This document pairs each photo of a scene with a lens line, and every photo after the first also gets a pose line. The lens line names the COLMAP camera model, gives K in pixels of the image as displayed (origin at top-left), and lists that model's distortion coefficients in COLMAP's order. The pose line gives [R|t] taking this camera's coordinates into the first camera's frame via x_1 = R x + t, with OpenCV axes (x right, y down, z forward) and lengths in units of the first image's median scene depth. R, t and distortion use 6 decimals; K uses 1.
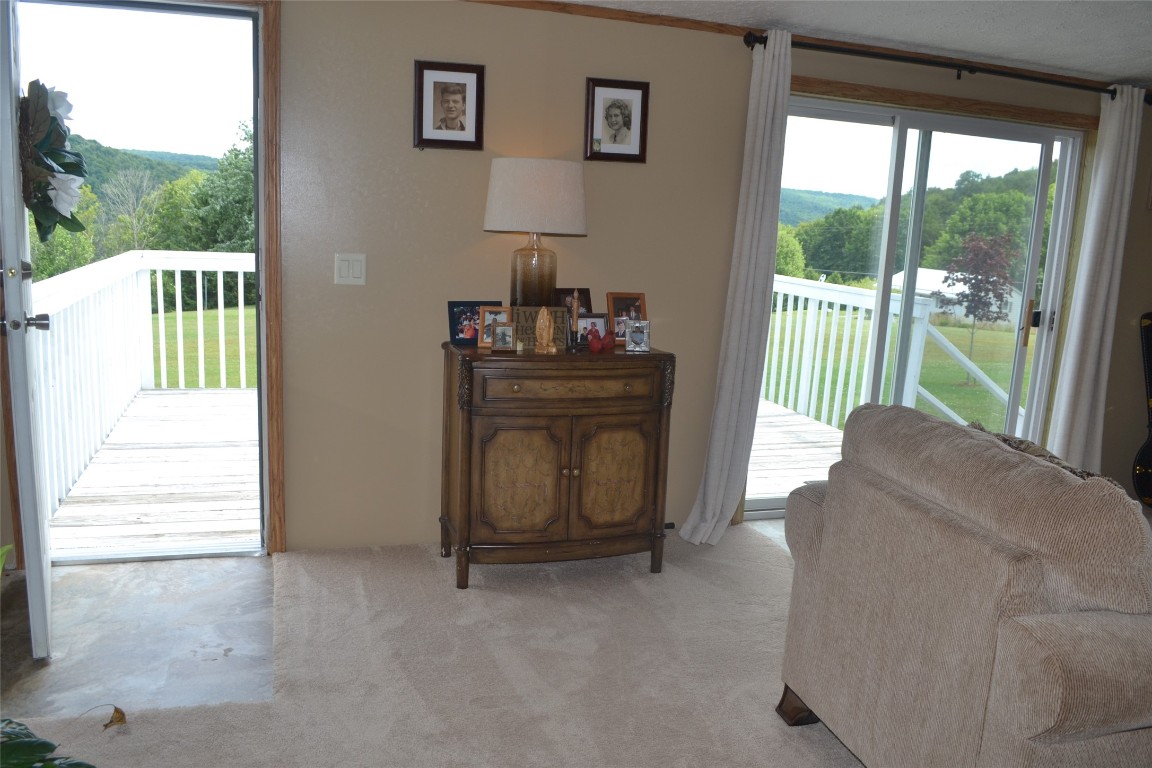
lens RADIAL K [[925.2, 0, 581.5], [0, 925.2, 386.8], [0, 0, 1]] dist [-0.079738, 0.011896]
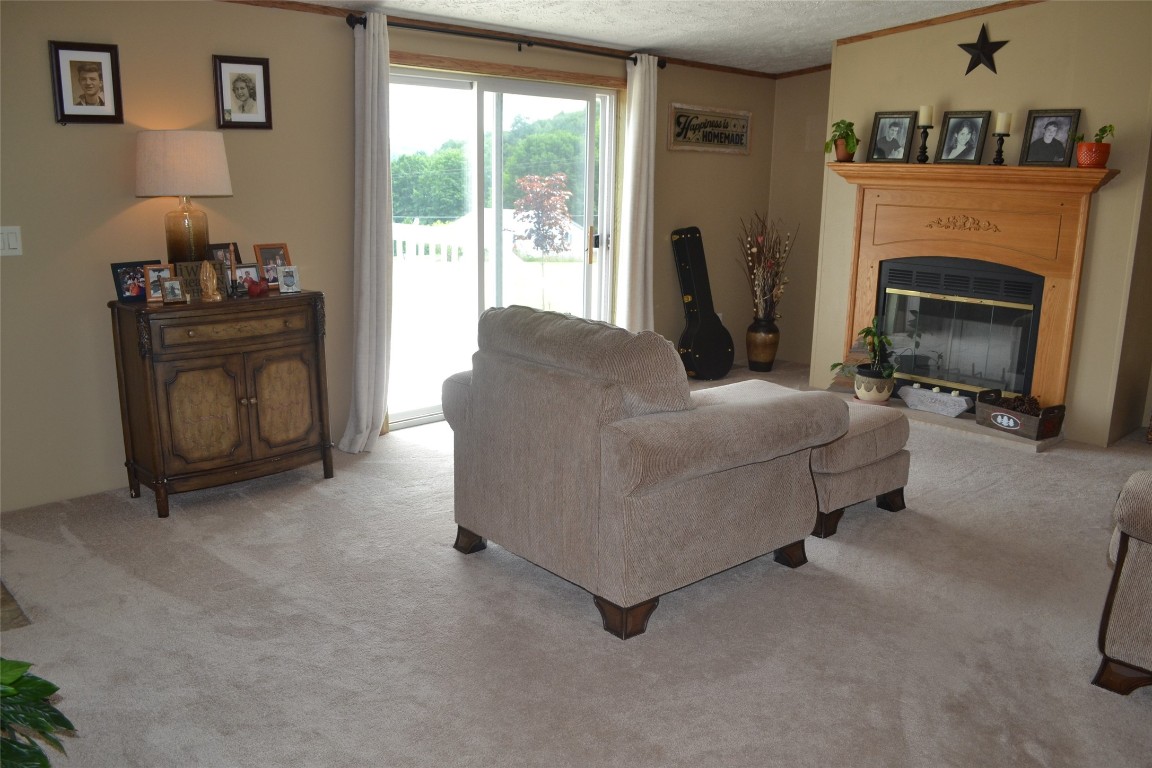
lens RADIAL K [[925.2, 0, 581.1], [0, 925.2, 387.3], [0, 0, 1]] dist [-0.079738, 0.011896]
pose [[0.897418, -0.134869, 0.420061, -0.112412], [0.111561, 0.990557, 0.079699, 0.028867], [-0.426843, -0.024661, 0.903989, -0.208958]]
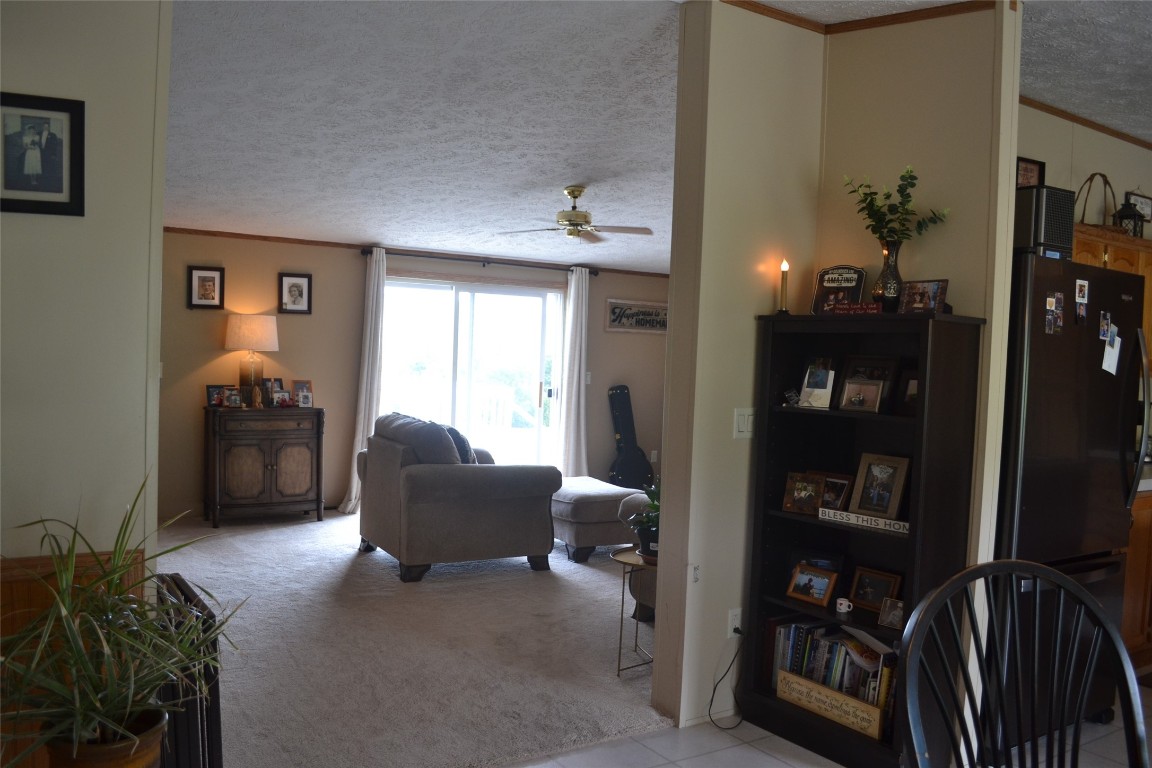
lens RADIAL K [[925.2, 0, 584.8], [0, 925.2, 383.3], [0, 0, 1]] dist [-0.079738, 0.011896]
pose [[0.964359, -0.025163, 0.263397, 0.120654], [0.060638, 0.989991, -0.127437, 0.198870], [-0.257554, 0.138867, 0.956233, -1.064189]]
